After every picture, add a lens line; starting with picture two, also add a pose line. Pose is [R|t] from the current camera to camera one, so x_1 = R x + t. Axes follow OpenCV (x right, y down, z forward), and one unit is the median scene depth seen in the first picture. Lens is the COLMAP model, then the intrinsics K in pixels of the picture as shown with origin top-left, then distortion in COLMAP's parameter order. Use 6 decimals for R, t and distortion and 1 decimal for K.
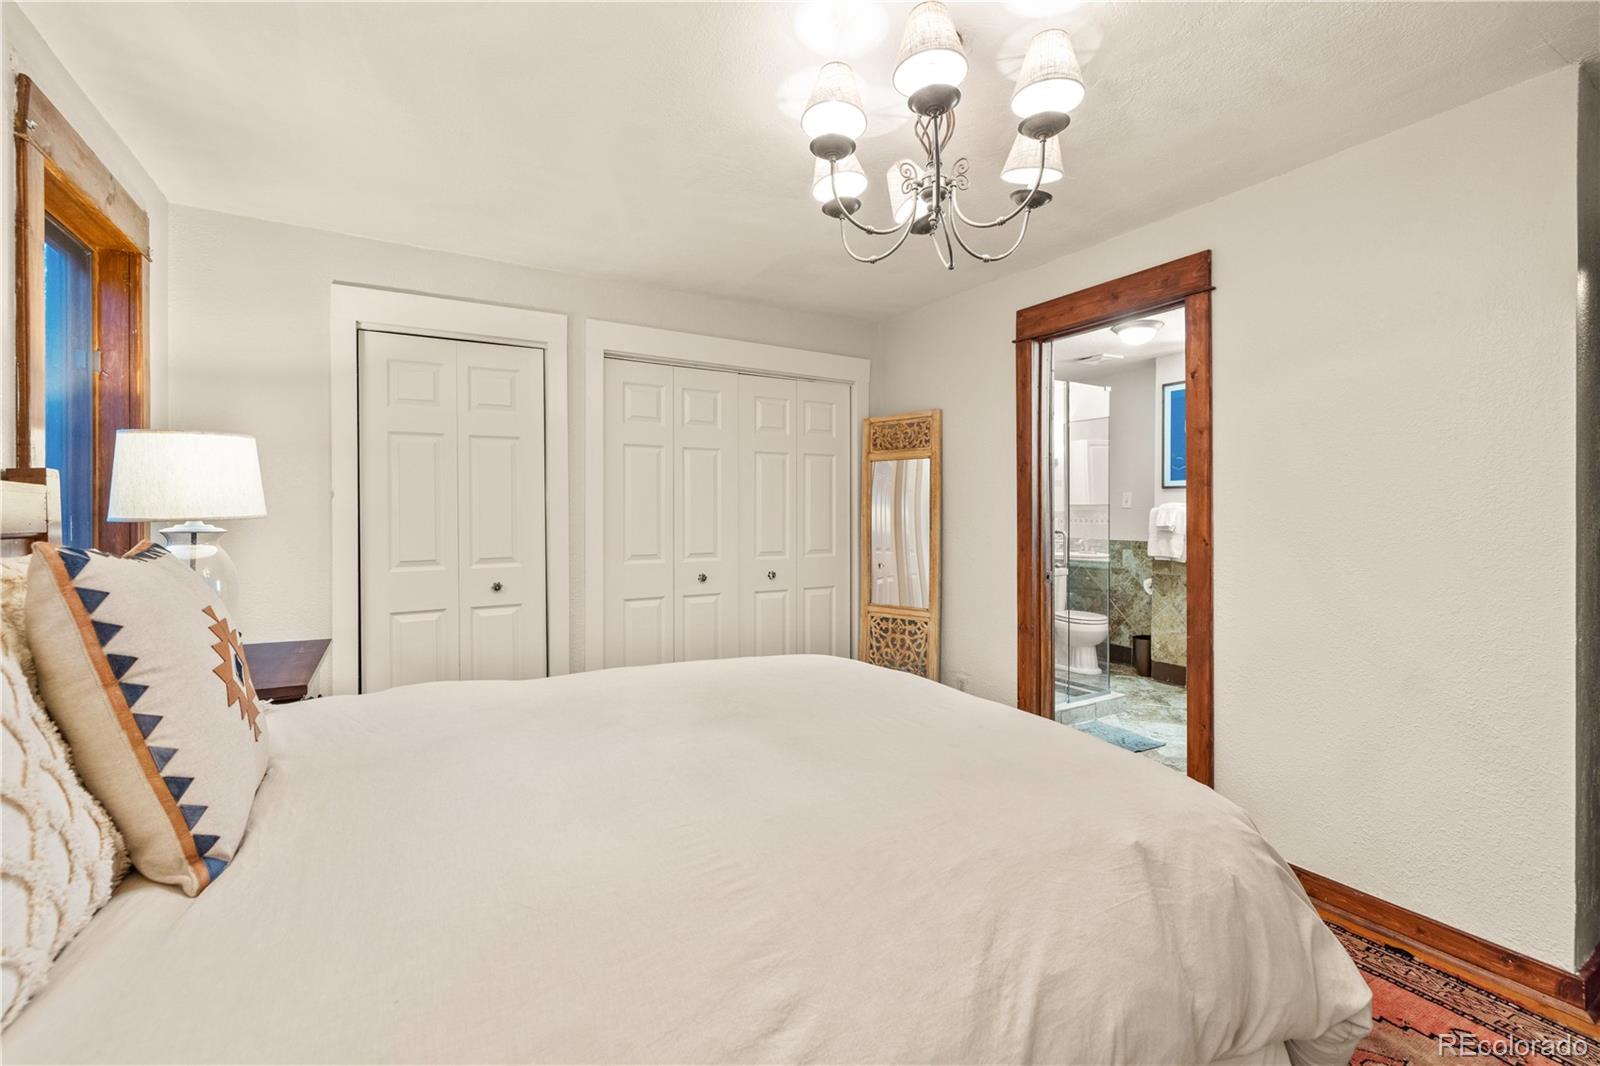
lens RADIAL K [[672.6, 0, 807.4], [0, 672.6, 525.2], [0, 0, 1]] dist [-0.002618, 0.000009]
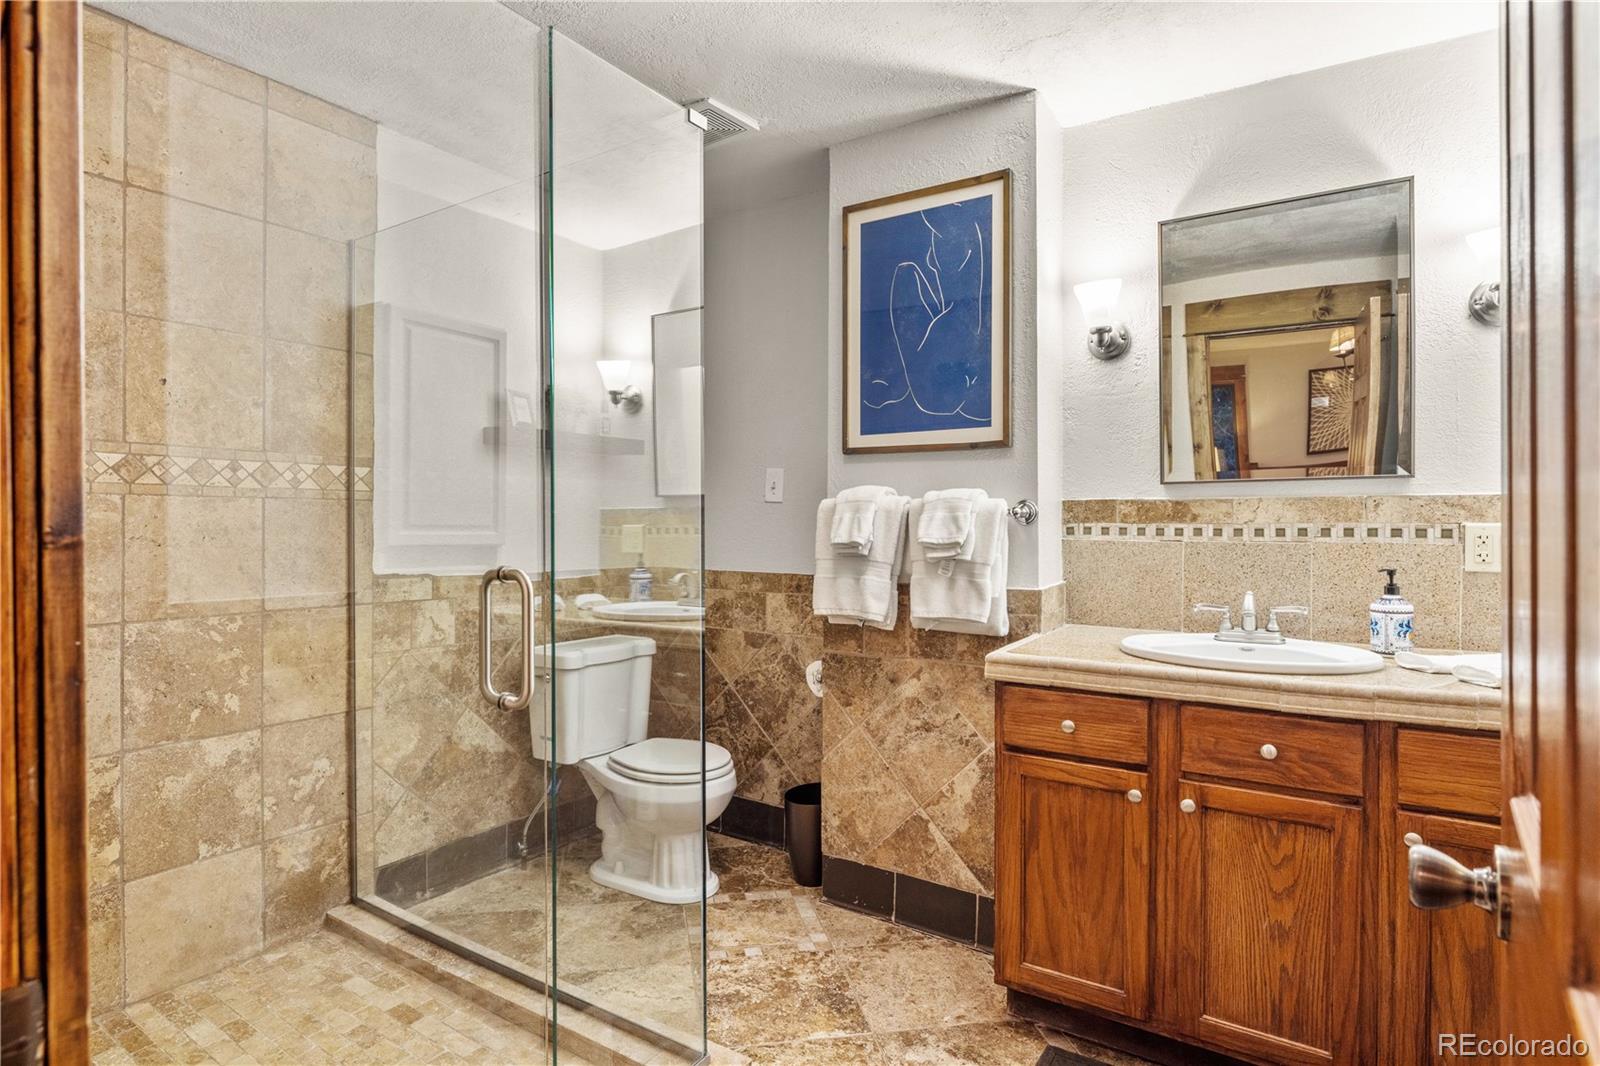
lens RADIAL K [[863.9, 0, 795.0], [0, 863.9, 533.5], [0, 0, 1]] dist [-0.001072, 0.001370]
pose [[0.905788, -0.000161, 0.423731, 0.260160], [0.001986, 0.999991, -0.003866, -0.002068], [-0.423727, 0.004343, 0.905780, 0.501843]]
